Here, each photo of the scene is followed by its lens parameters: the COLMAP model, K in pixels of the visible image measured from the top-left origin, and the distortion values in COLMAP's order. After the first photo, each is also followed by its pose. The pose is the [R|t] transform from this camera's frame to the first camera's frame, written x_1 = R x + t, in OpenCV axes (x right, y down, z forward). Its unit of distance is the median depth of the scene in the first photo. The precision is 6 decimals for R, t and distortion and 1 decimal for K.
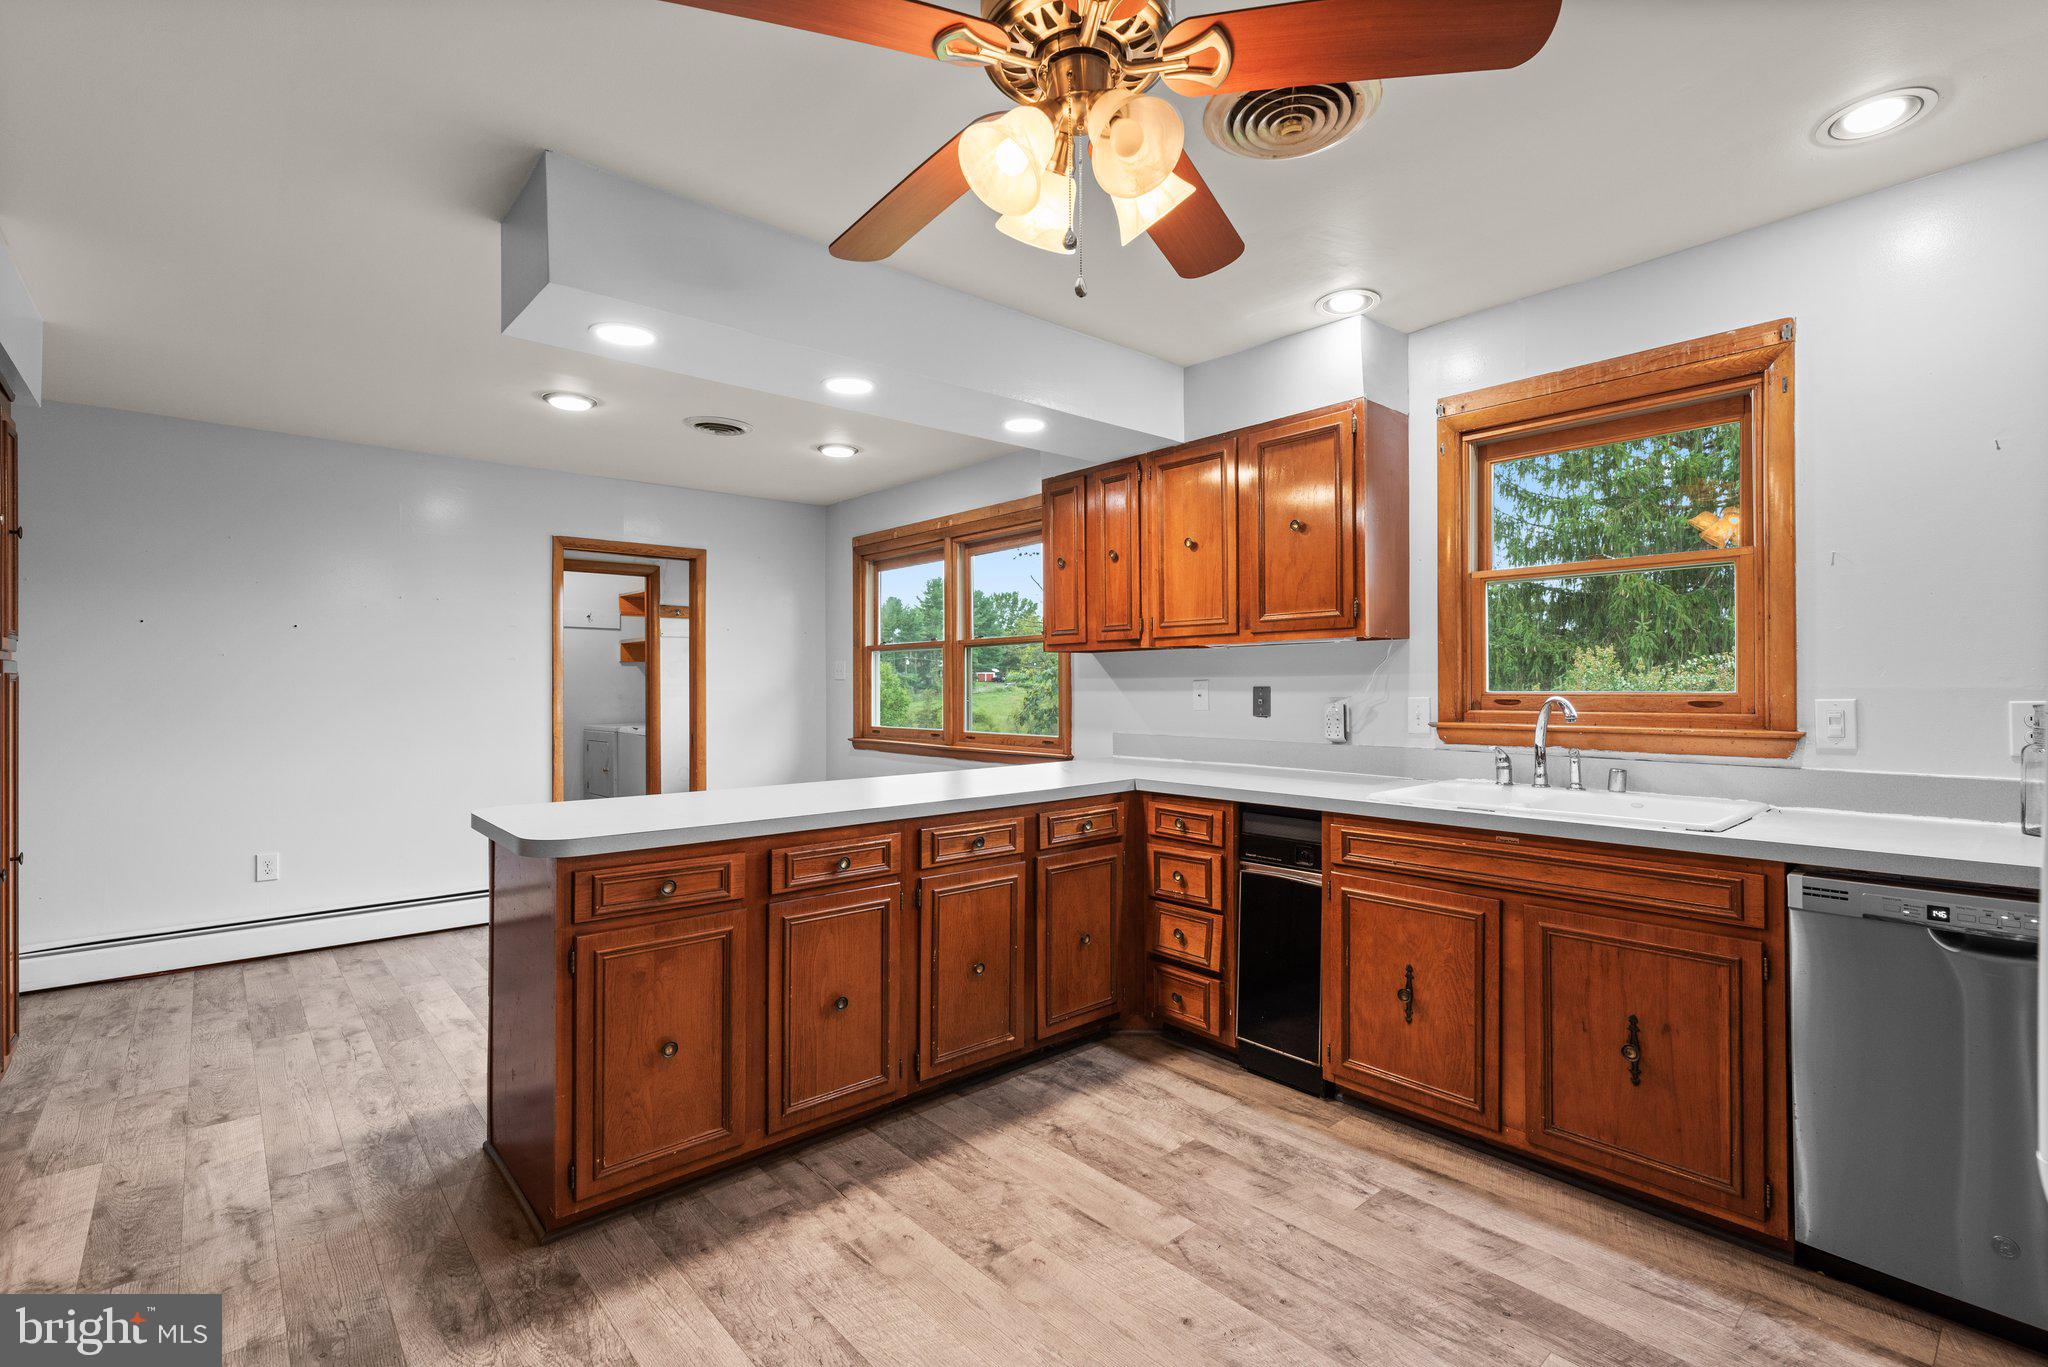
lens RADIAL K [[915.9, 0, 1038.0], [0, 915.9, 669.3], [0, 0, 1]] dist [0.001598, 0.000307]
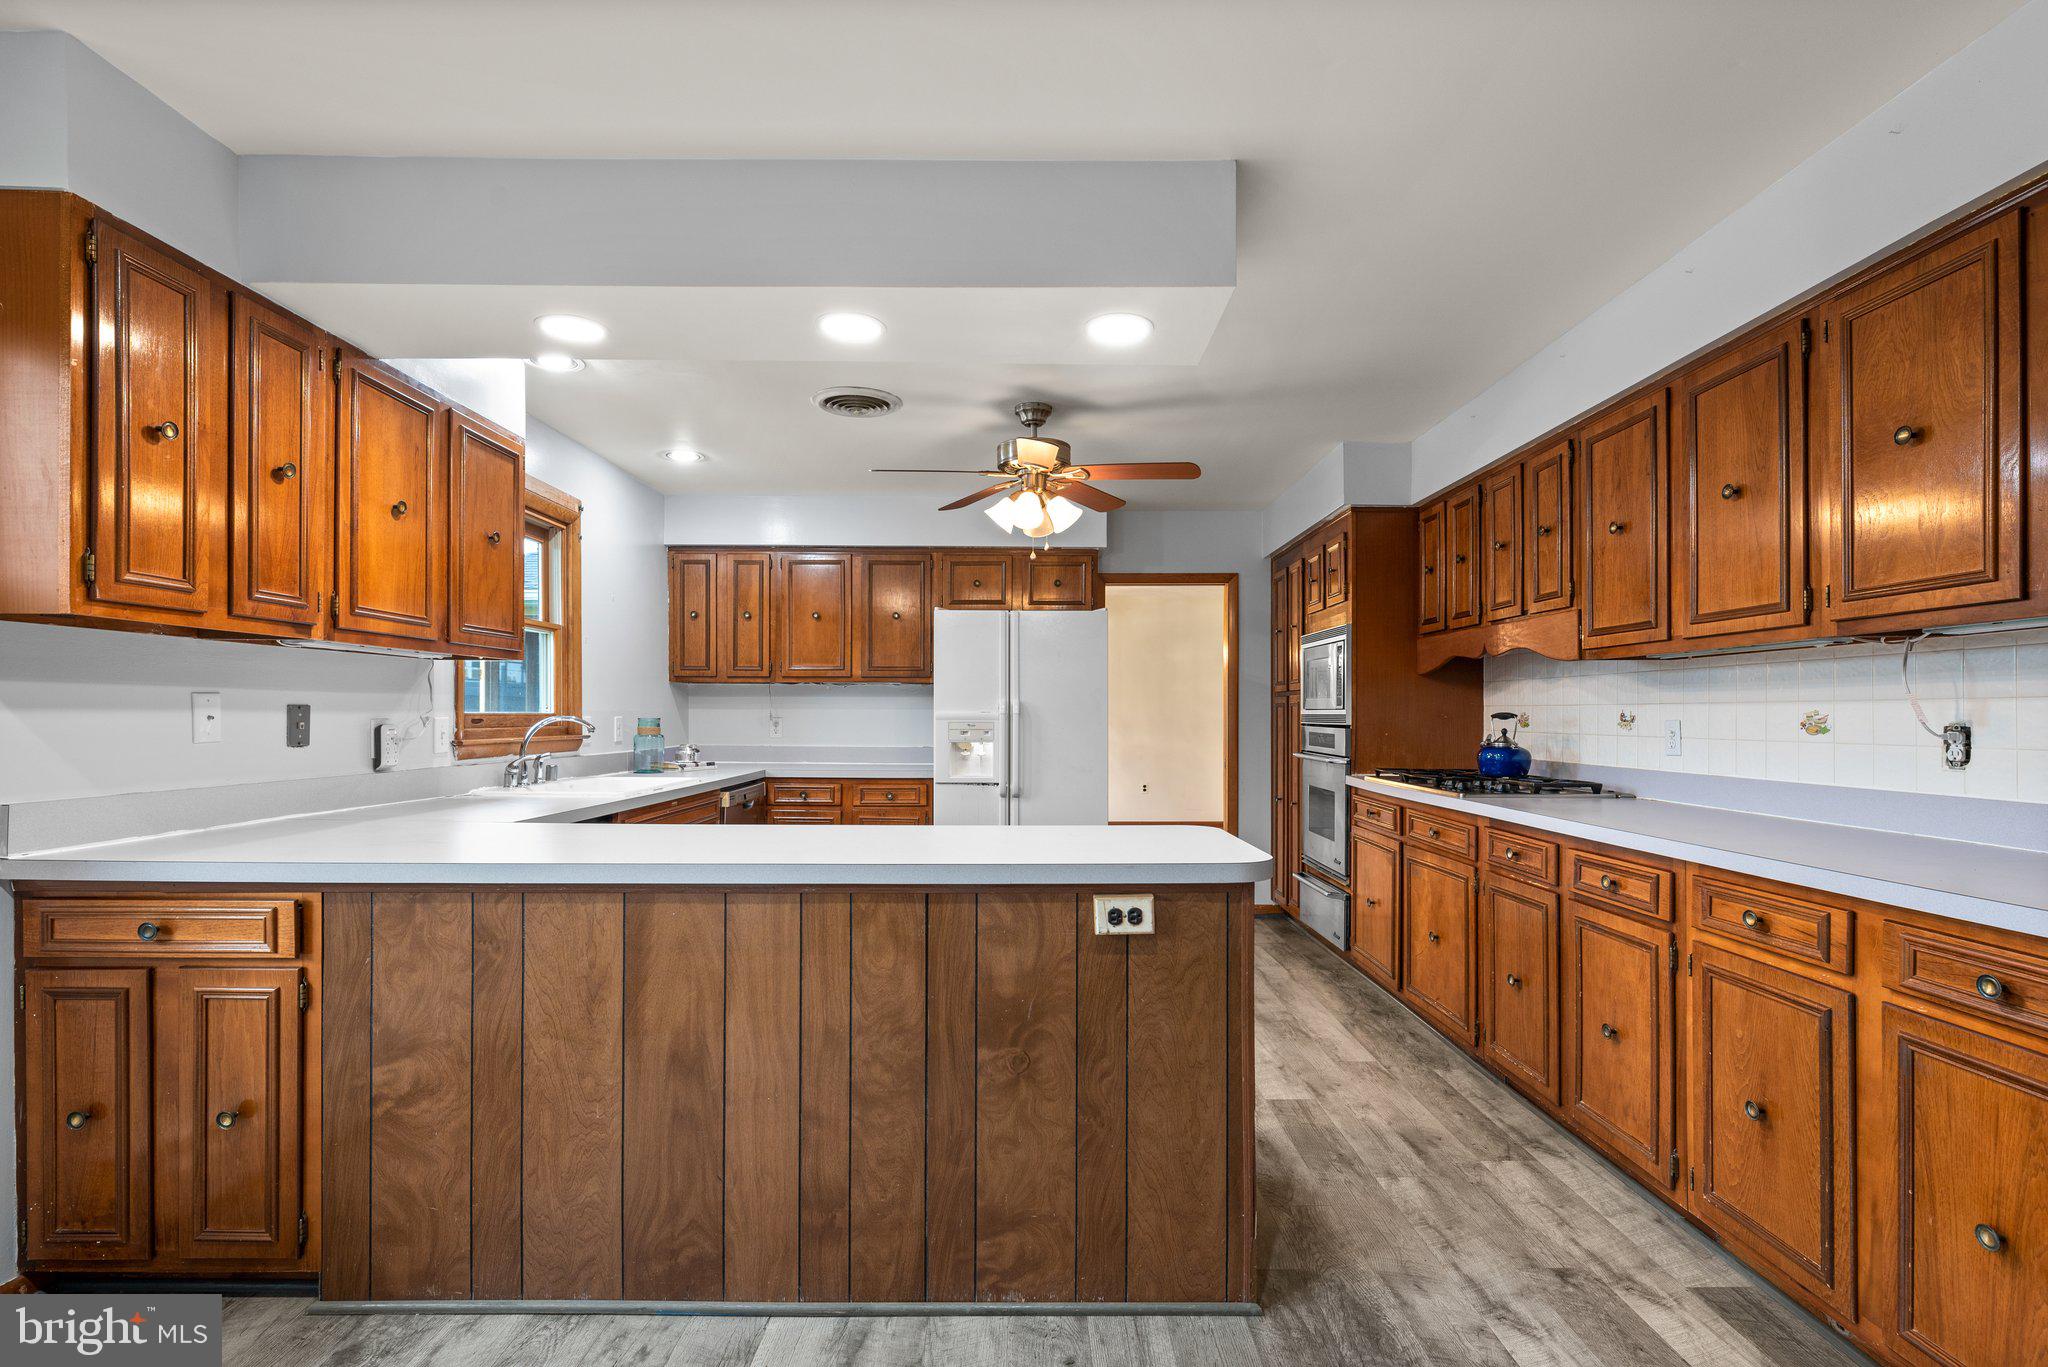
lens RADIAL K [[911.2, 0, 998.5], [0, 911.2, 683.1], [0, 0, 1]] dist [-0.000657, -0.000074]
pose [[-0.721170, 0.026219, 0.692262, -0.873442], [-0.013095, 0.998589, -0.051462, 0.042370], [-0.692634, -0.046179, -0.719809, 1.525736]]
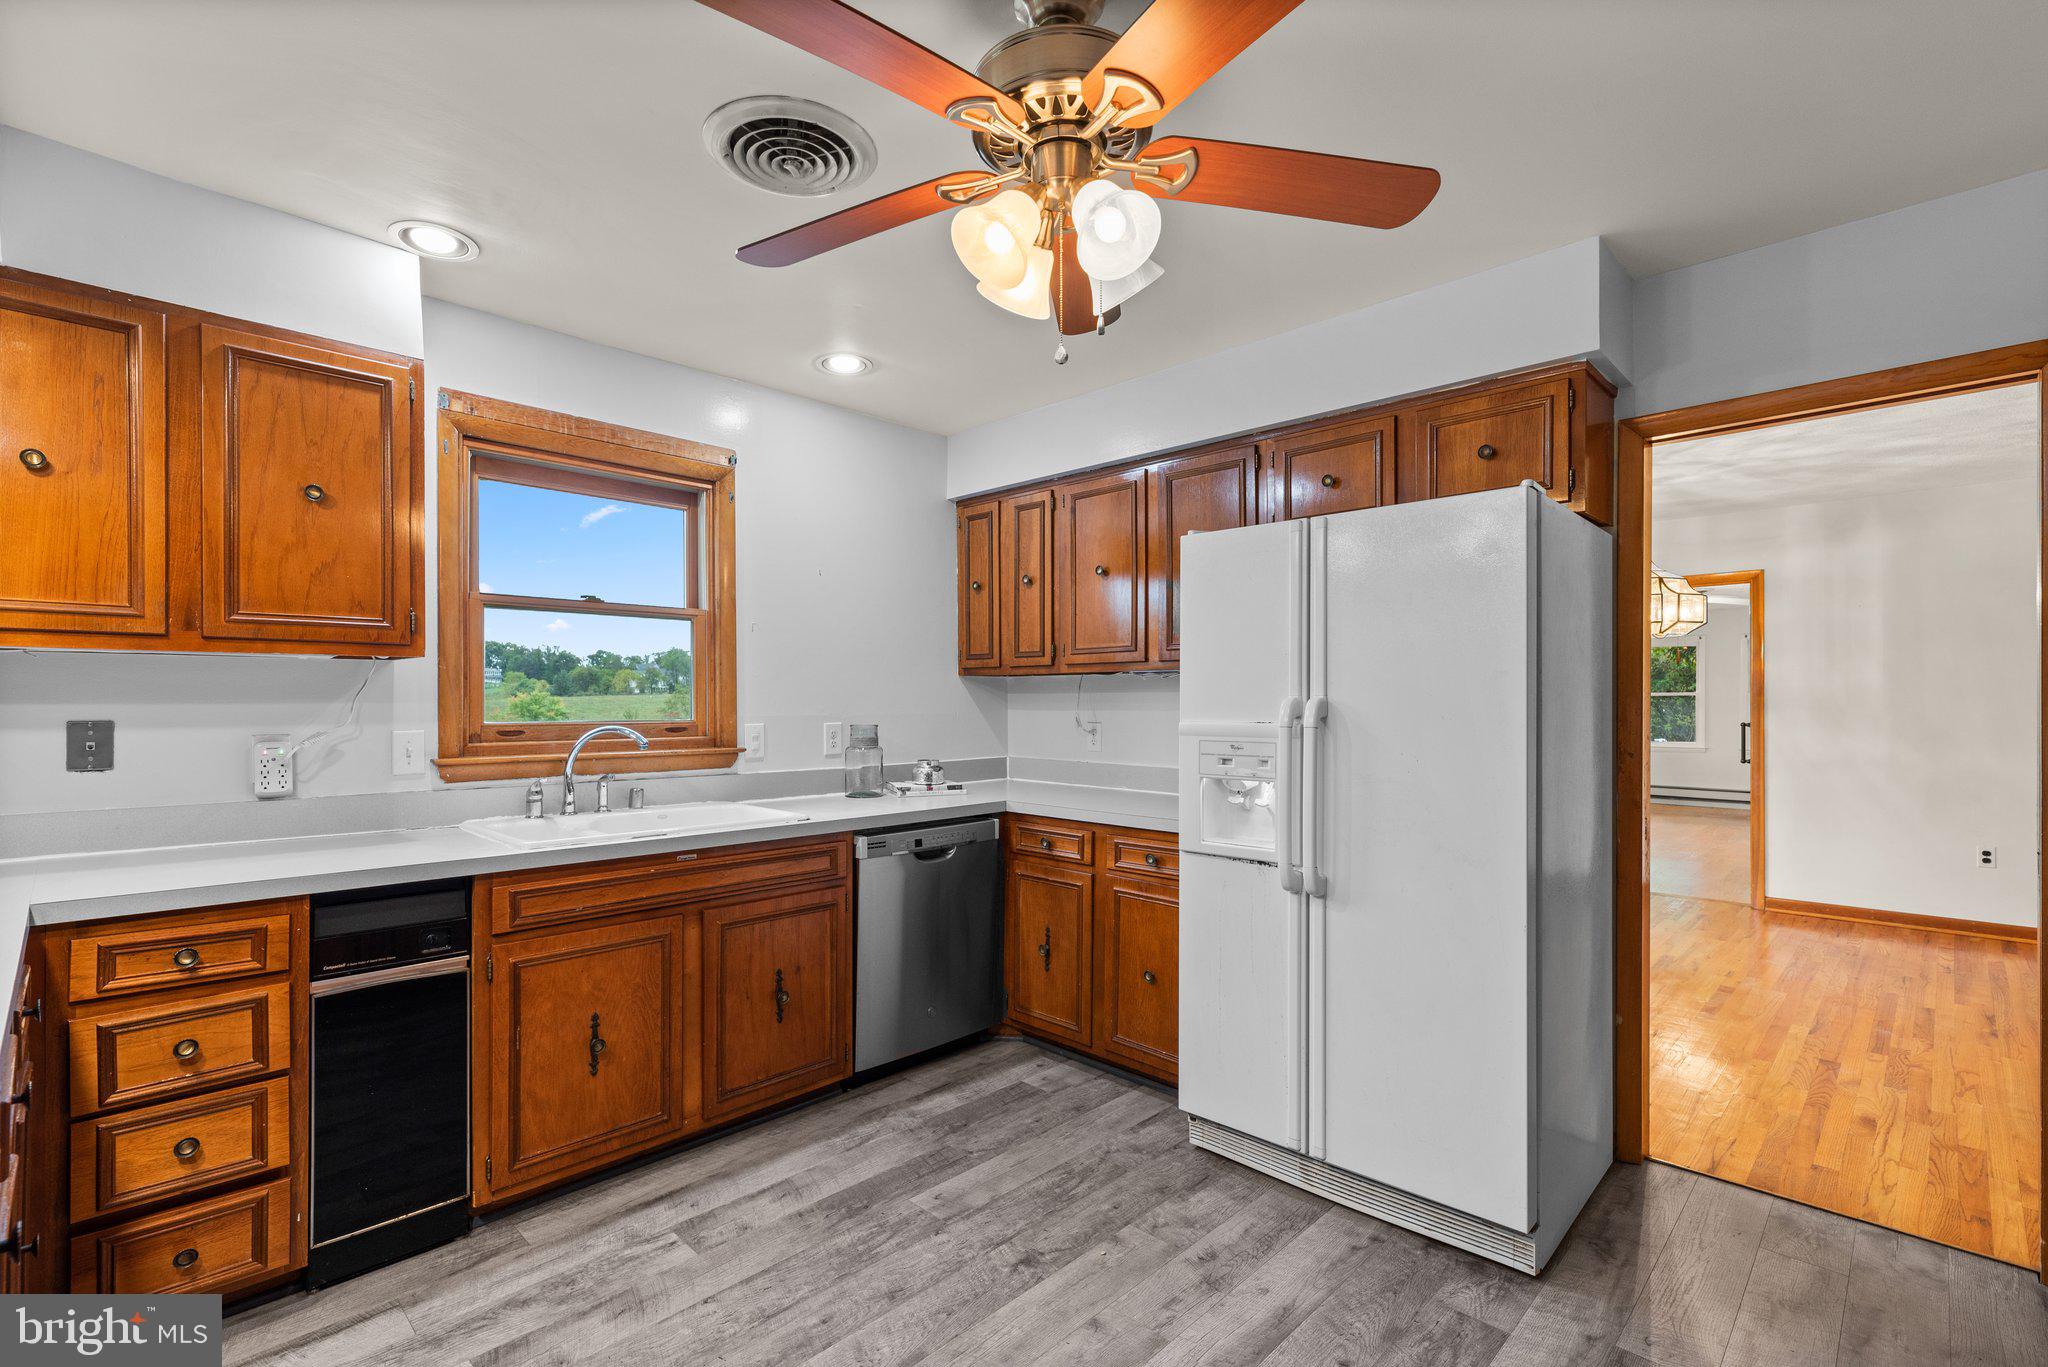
lens RADIAL K [[909.3, 0, 1031.2], [0, 909.3, 682.2], [0, 0, 1]] dist [0.001515, 0.000245]
pose [[-0.057982, 0.025881, 0.997982, -0.523567], [-0.018888, 0.999457, -0.027016, -0.002601], [-0.998139, -0.020417, -0.057462, 0.562235]]
